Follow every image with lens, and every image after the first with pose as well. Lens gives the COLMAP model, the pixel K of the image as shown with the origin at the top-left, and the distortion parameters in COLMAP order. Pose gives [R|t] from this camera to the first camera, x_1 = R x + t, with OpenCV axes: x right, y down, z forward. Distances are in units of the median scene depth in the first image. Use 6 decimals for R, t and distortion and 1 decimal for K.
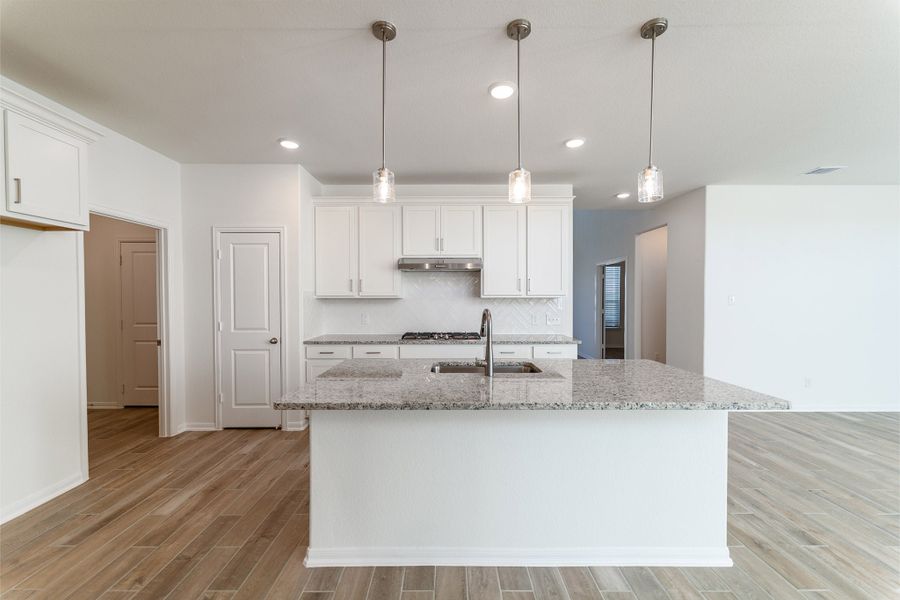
lens RADIAL K [[360.5, 0, 445.9], [0, 360.5, 300.8], [0, 0, 1]] dist [0.002607, -0.001206]
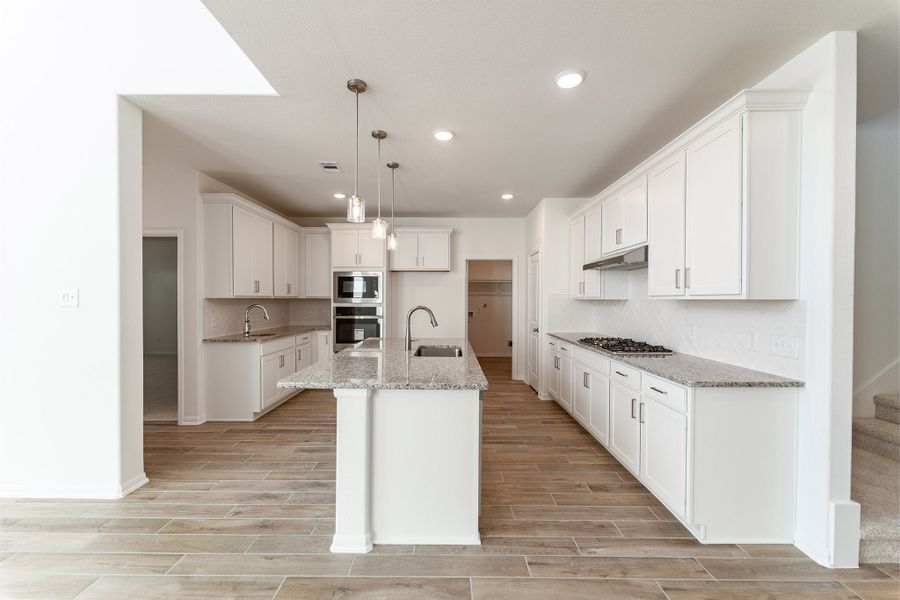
lens RADIAL K [[360.5, 0, 450.3], [0, 360.5, 302.3], [0, 0, 1]] dist [0.002607, -0.001206]
pose [[0.006281, 0.008560, -0.999944, 0.857624], [-0.019402, 0.999776, 0.008437, 0.000446], [0.999792, 0.019348, 0.006446, 0.619978]]
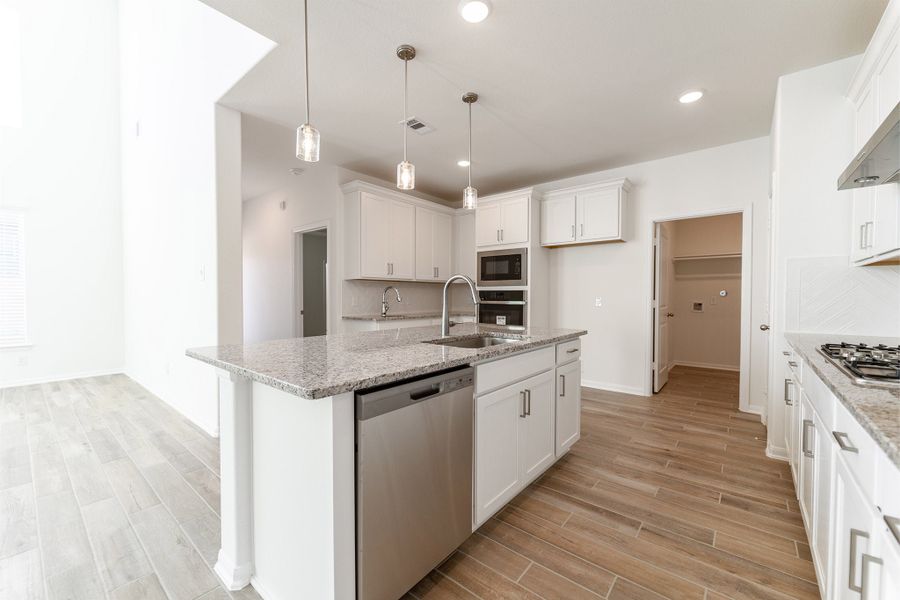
lens RADIAL K [[360.5, 0, 447.8], [0, 360.5, 303.1], [0, 0, 1]] dist [0.002607, -0.001206]
pose [[-0.631867, 0.015143, -0.774929, 0.512236], [-0.014914, 0.999386, 0.031690, 0.042682], [0.774933, 0.031581, -0.631254, 0.901431]]
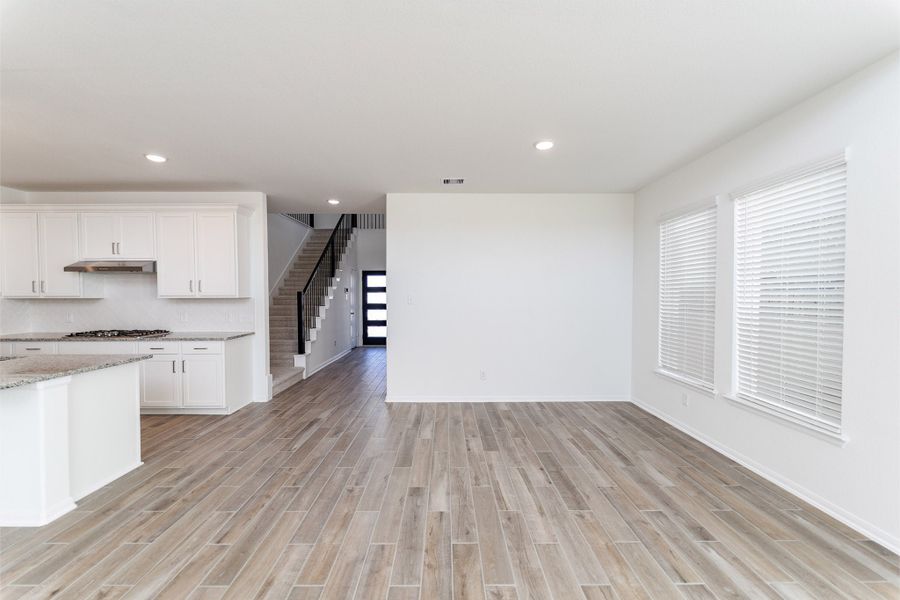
lens RADIAL K [[360.5, 0, 444.2], [0, 360.5, 294.3], [0, 0, 1]] dist [0.002607, -0.001206]
pose [[0.999957, -0.002842, 0.008848, 0.979627], [0.002995, 0.999846, -0.017282, 0.002435], [-0.008798, 0.017308, 0.999812, -0.089602]]
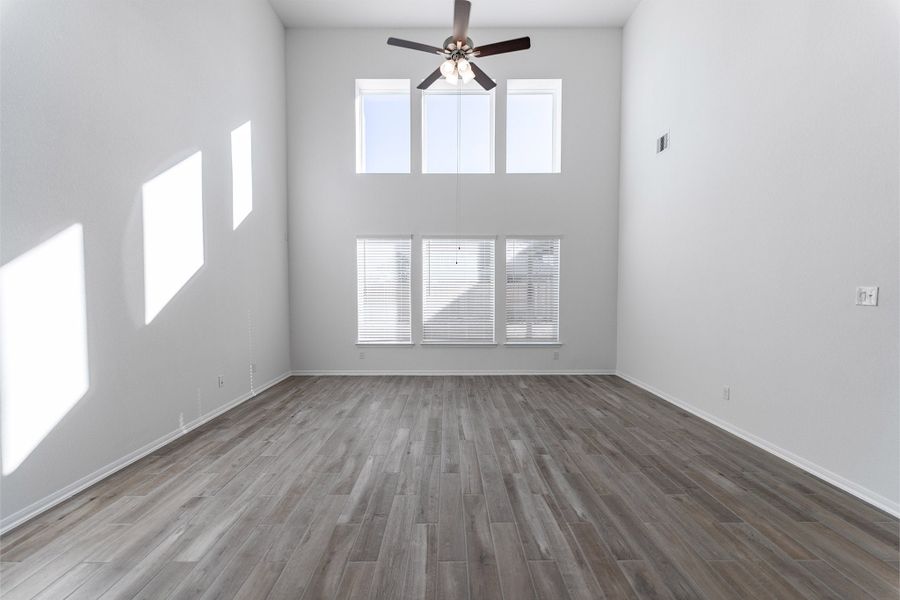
lens RADIAL K [[360.5, 0, 449.3], [0, 360.5, 304.0], [0, 0, 1]] dist [0.002607, -0.001206]
pose [[-0.999884, -0.001663, -0.015116, 0.947300], [-0.002505, 0.998437, 0.055838, -0.008941], [0.015000, 0.055869, -0.998325, 0.568415]]
